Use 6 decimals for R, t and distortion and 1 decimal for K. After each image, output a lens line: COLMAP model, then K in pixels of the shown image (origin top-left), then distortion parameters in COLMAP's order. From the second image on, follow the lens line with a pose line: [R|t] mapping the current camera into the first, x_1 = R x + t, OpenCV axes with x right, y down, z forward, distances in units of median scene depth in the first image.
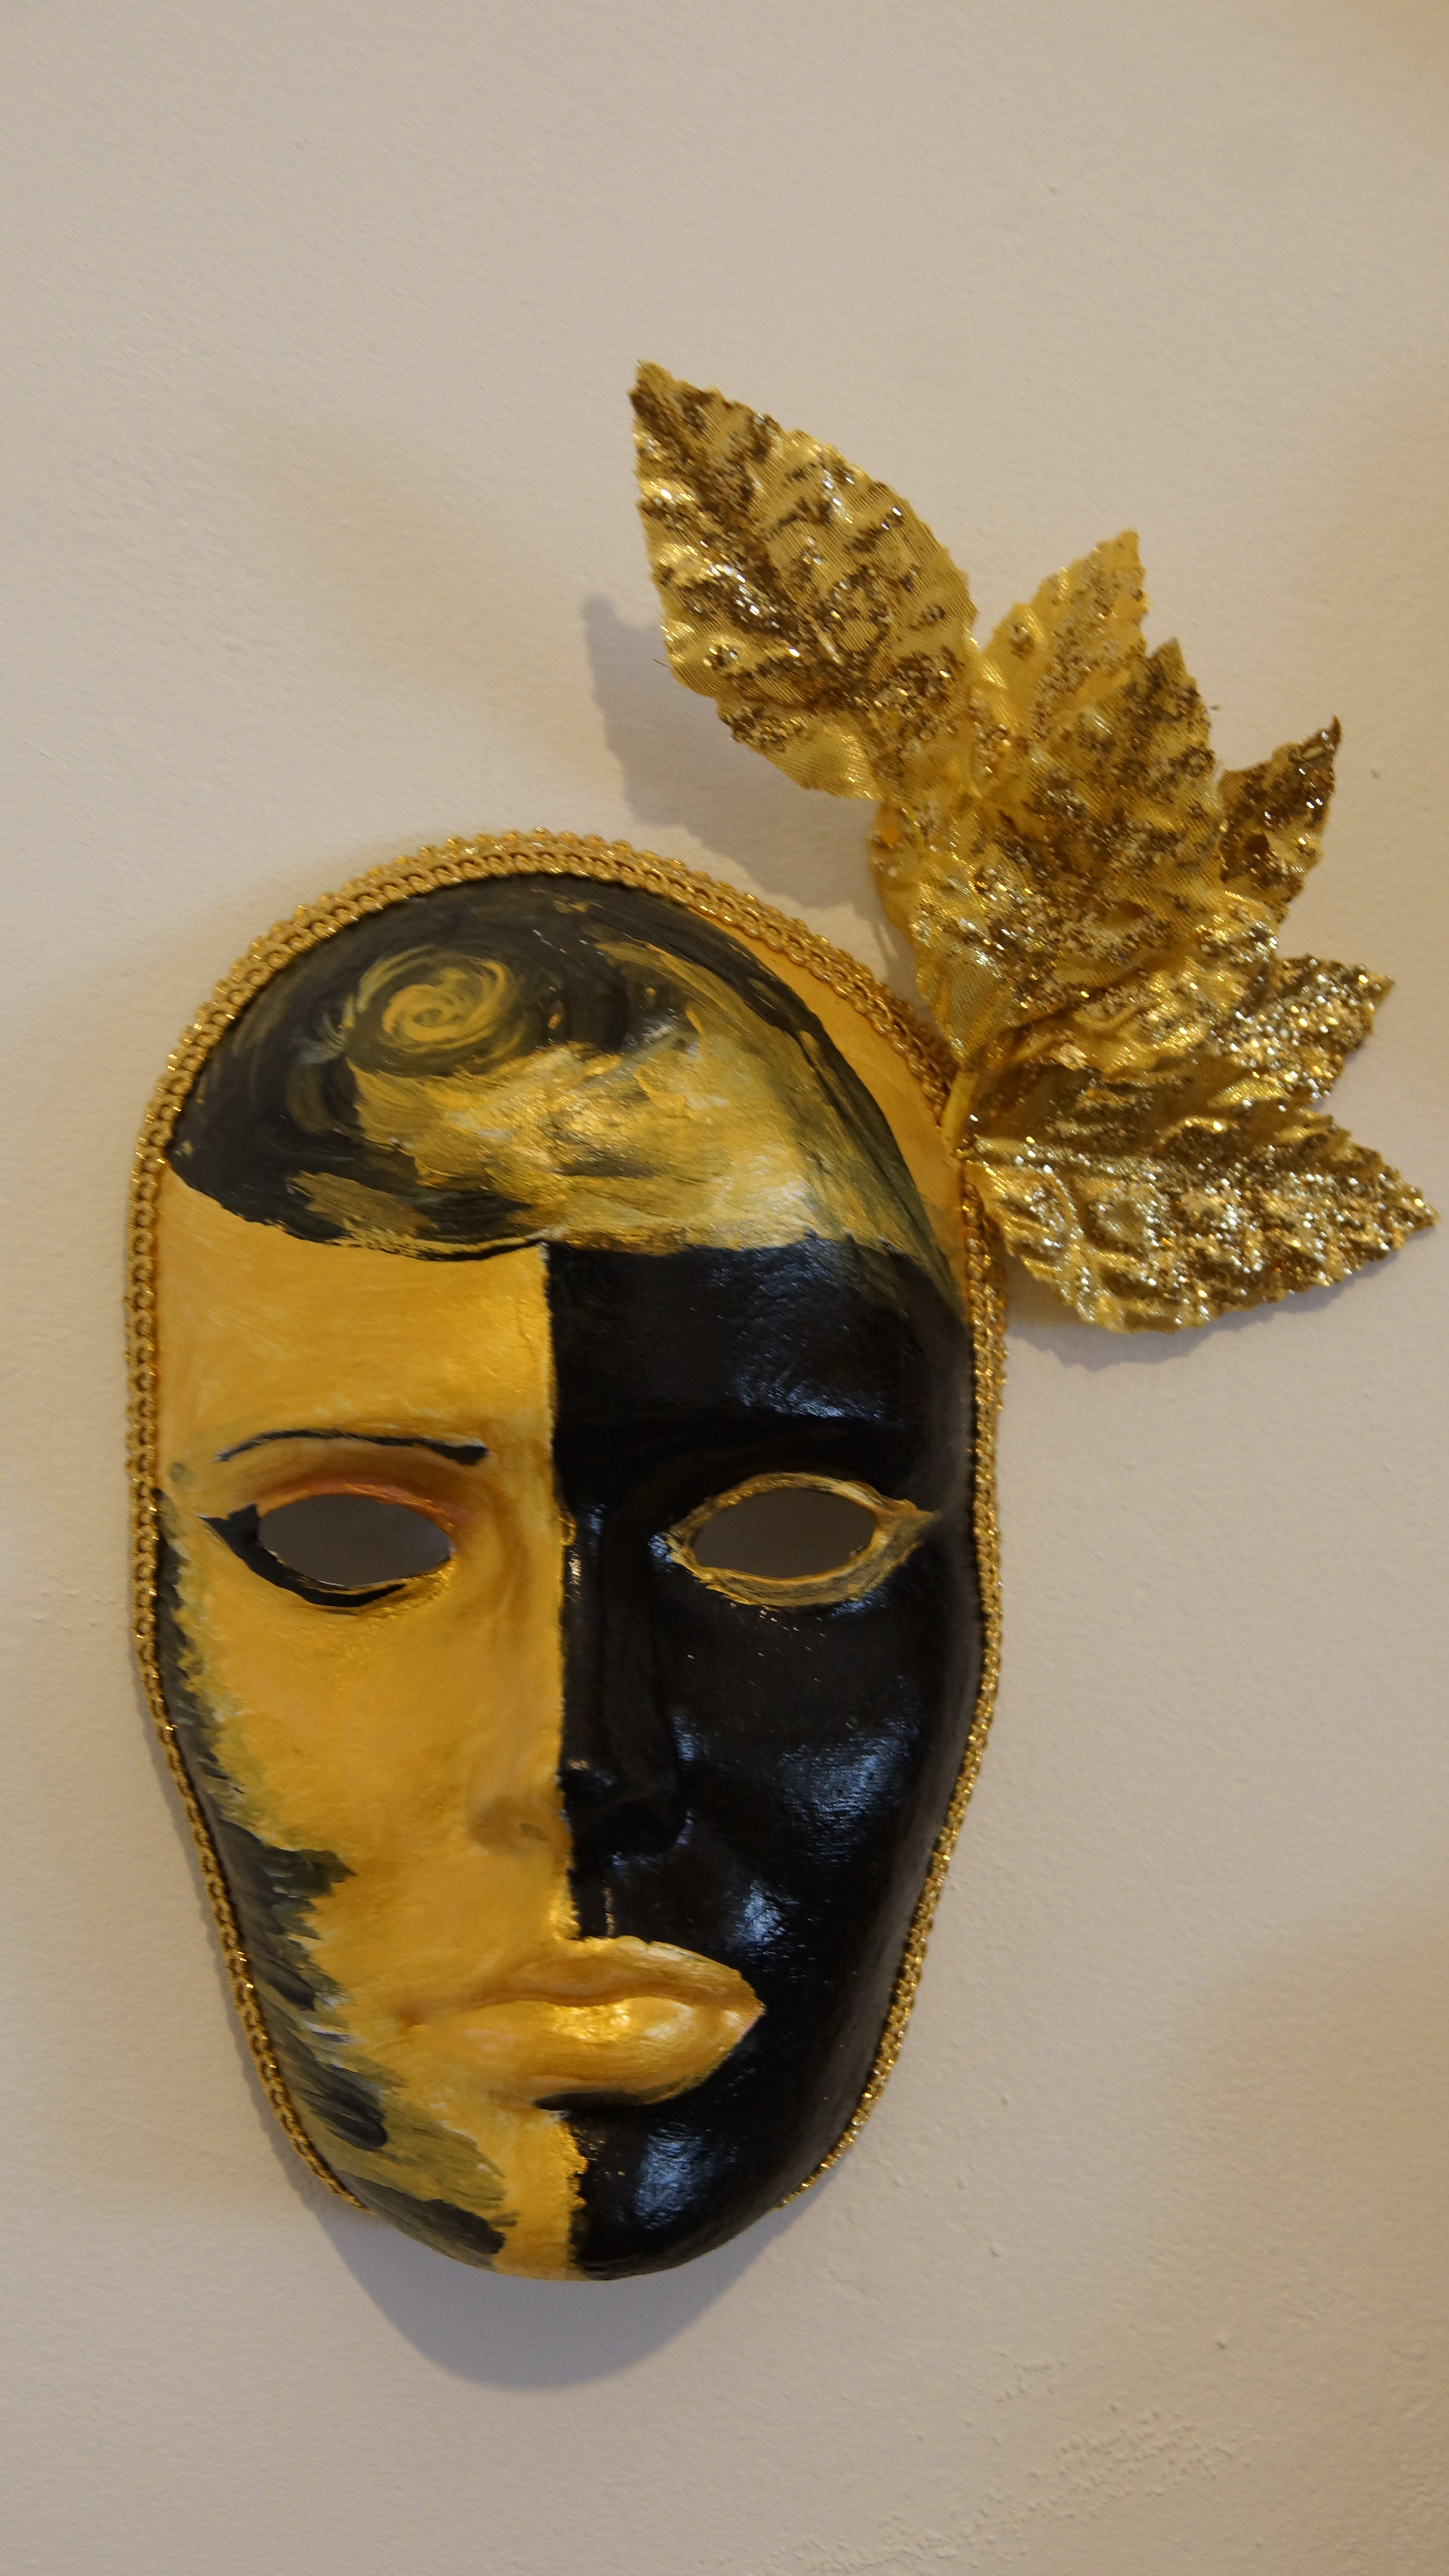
lens RADIAL K [[4000.5, 0, 718.9], [0, 4000.5, 1302.1], [0, 0, 1]] dist [-0.031003, 0.000000]
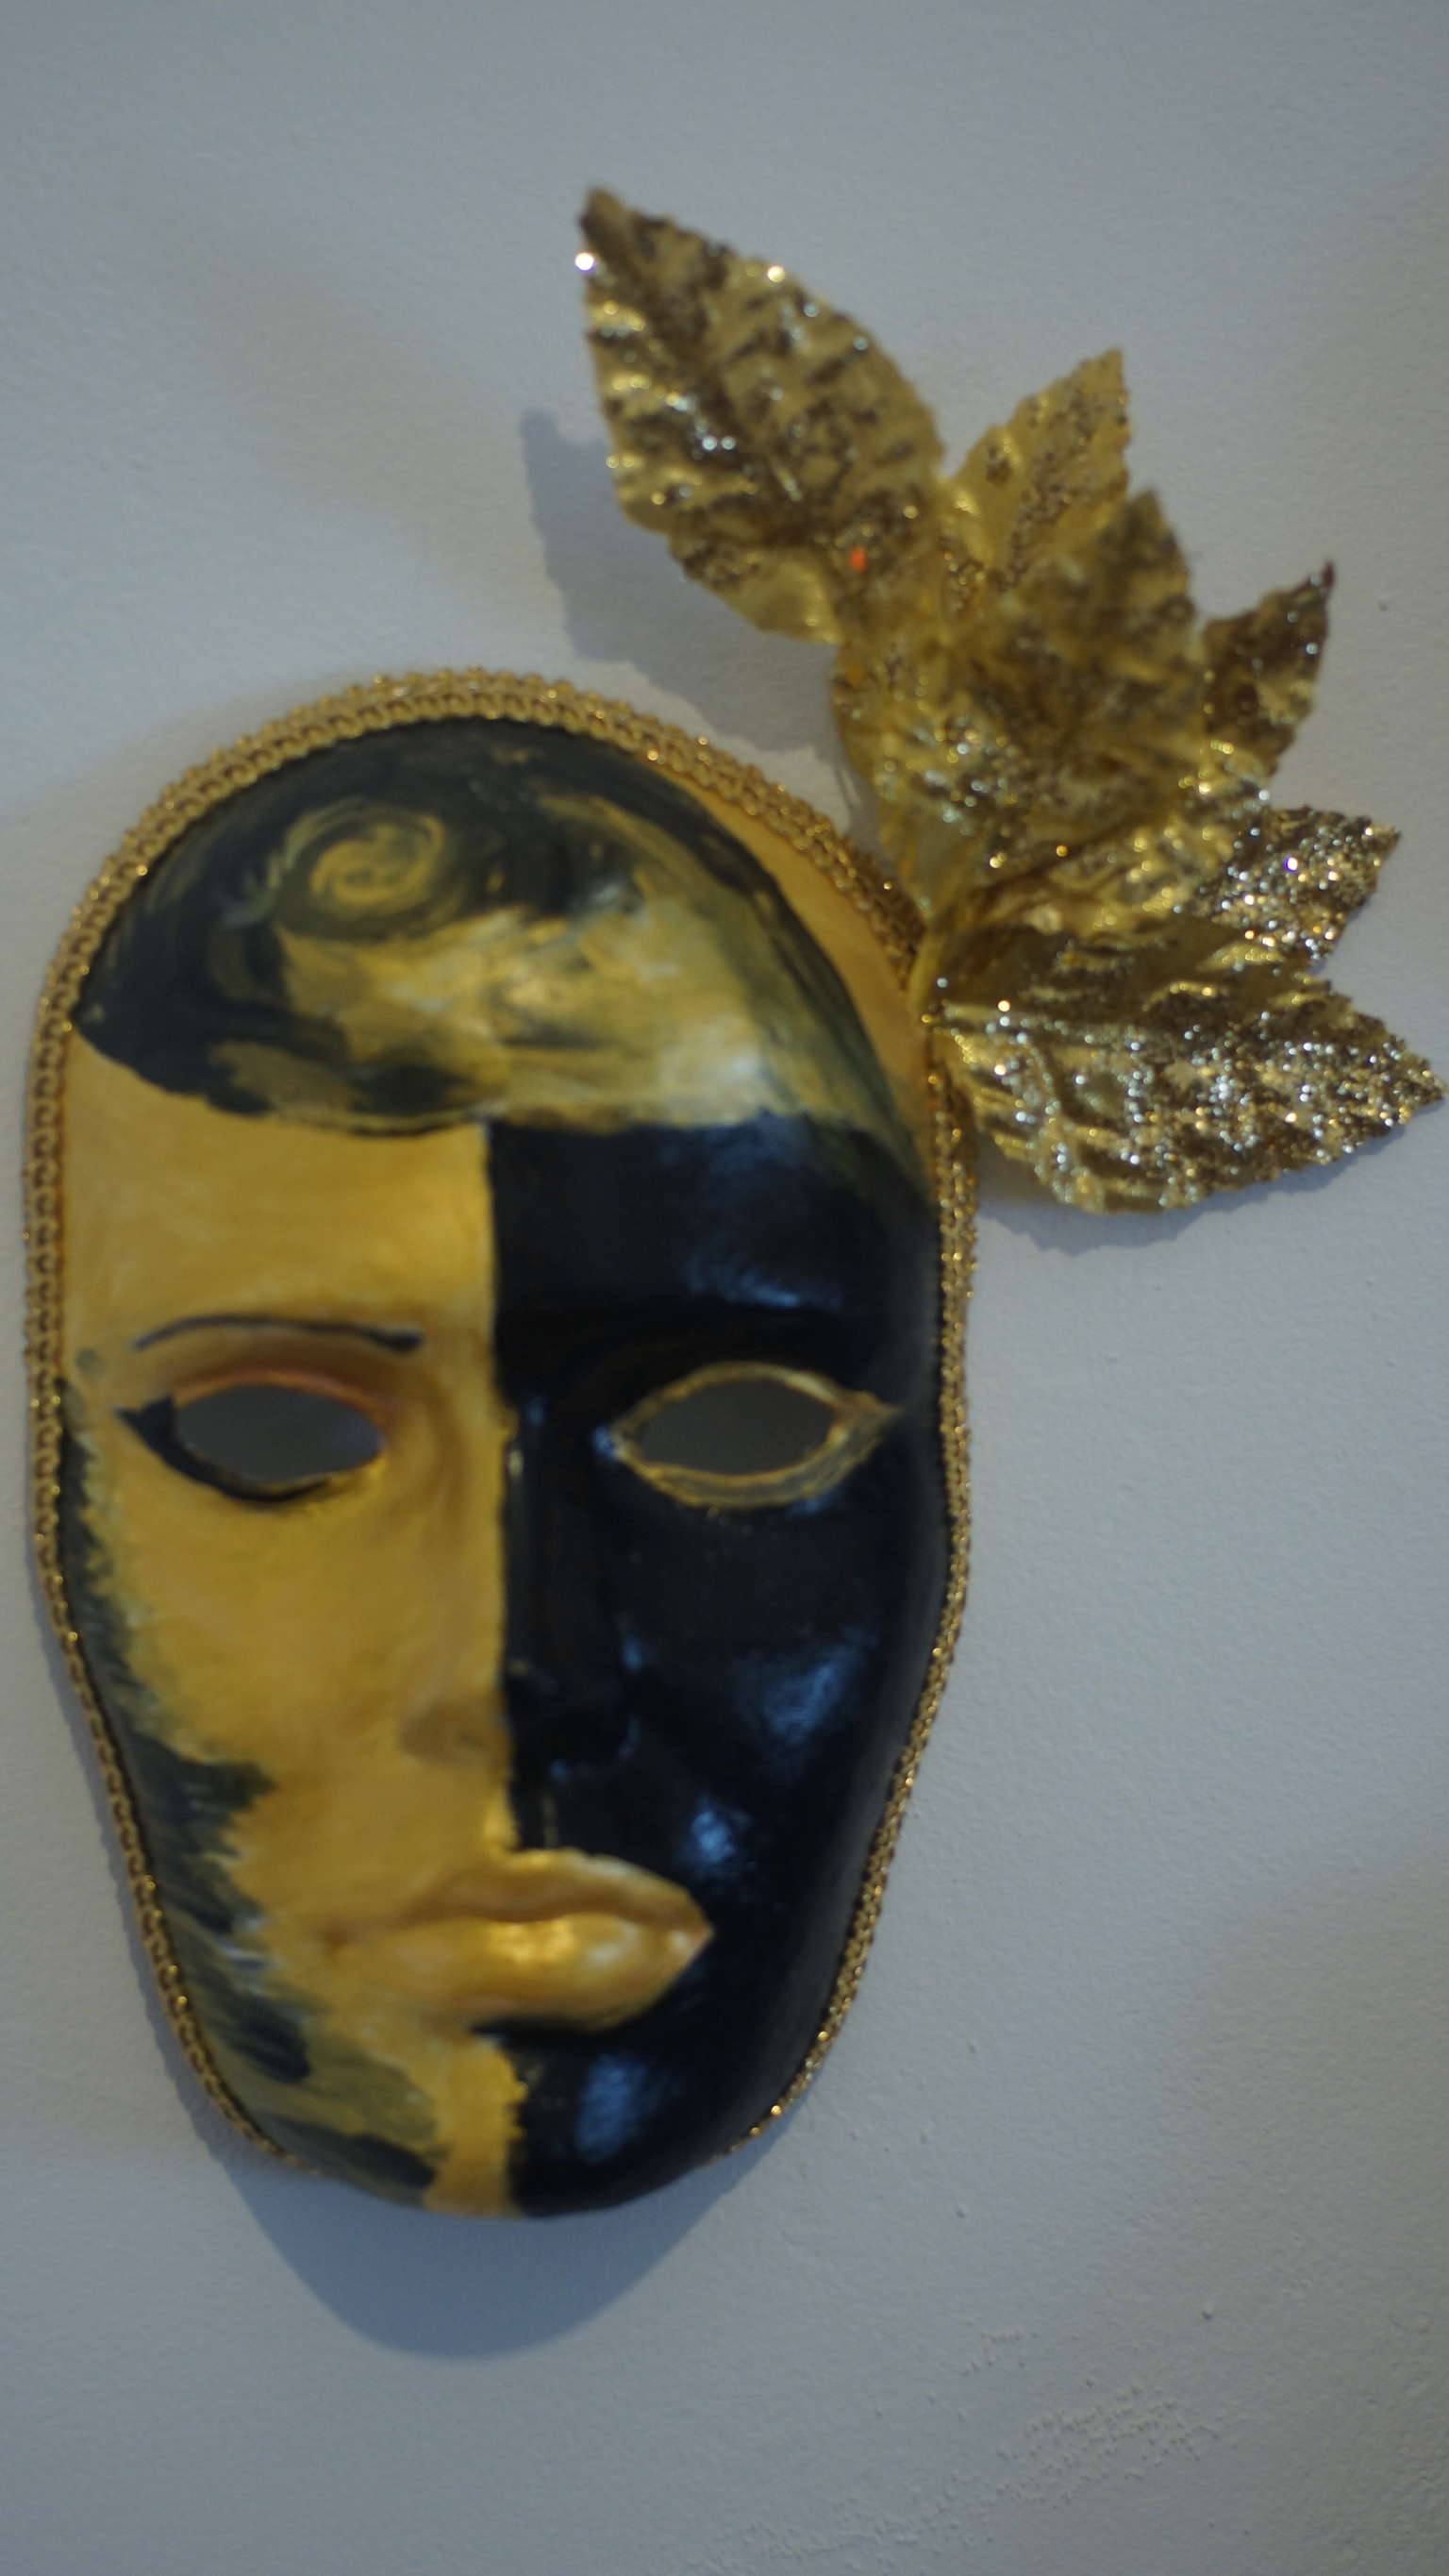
lens RADIAL K [[5679.2, 0, 725.4], [0, 5679.2, 1286.0], [0, 0, 1]] dist [0.025402, 0.000000]
pose [[0.999868, 0.004216, 0.015672, -0.007007], [-0.004615, 0.999664, 0.025497, -0.009324], [-0.015559, -0.025566, 0.999552, -0.325842]]
